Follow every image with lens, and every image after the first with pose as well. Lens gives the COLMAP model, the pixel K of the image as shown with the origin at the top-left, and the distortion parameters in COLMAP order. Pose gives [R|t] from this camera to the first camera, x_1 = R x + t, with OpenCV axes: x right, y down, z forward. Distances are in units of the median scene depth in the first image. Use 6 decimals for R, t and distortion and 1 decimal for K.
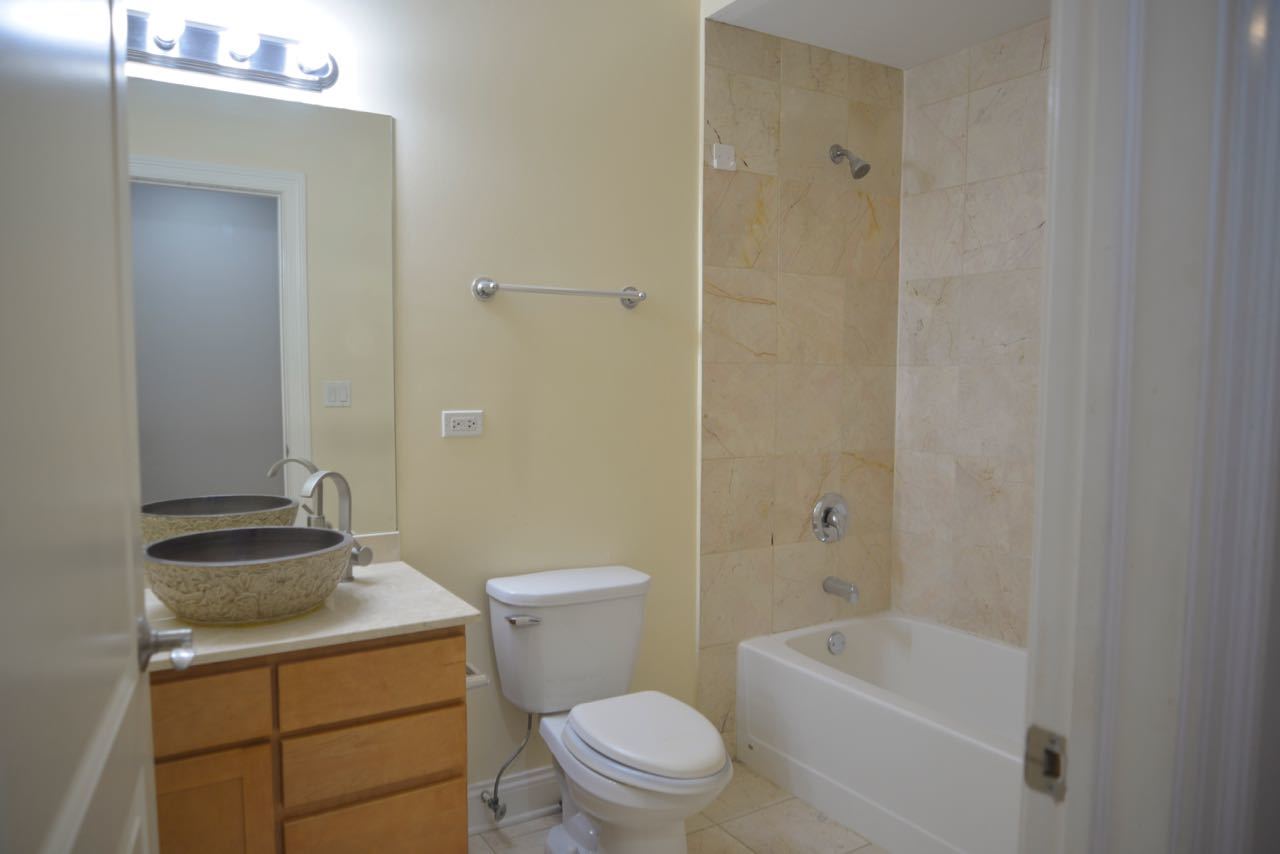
lens RADIAL K [[870.4, 0, 638.5], [0, 870.4, 441.9], [0, 0, 1]] dist [0.003004, -0.000292]
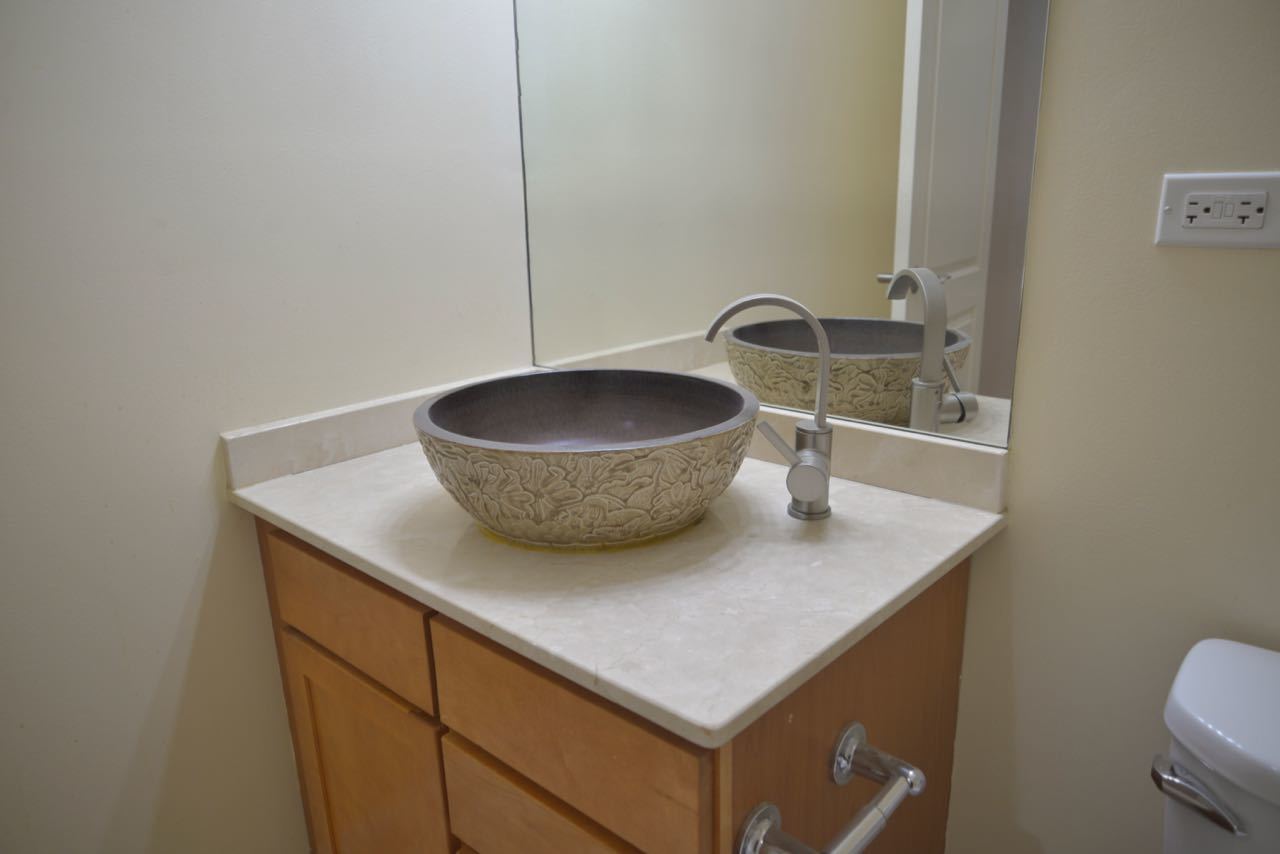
lens RADIAL K [[870.4, 0, 638.5], [0, 870.4, 441.9], [0, 0, 1]] dist [0.003004, -0.000292]
pose [[0.277129, 0.261786, -0.924483, 0.089860], [-0.051153, 0.964823, 0.257875, -0.008992], [0.959470, -0.024175, 0.280771, 0.672469]]
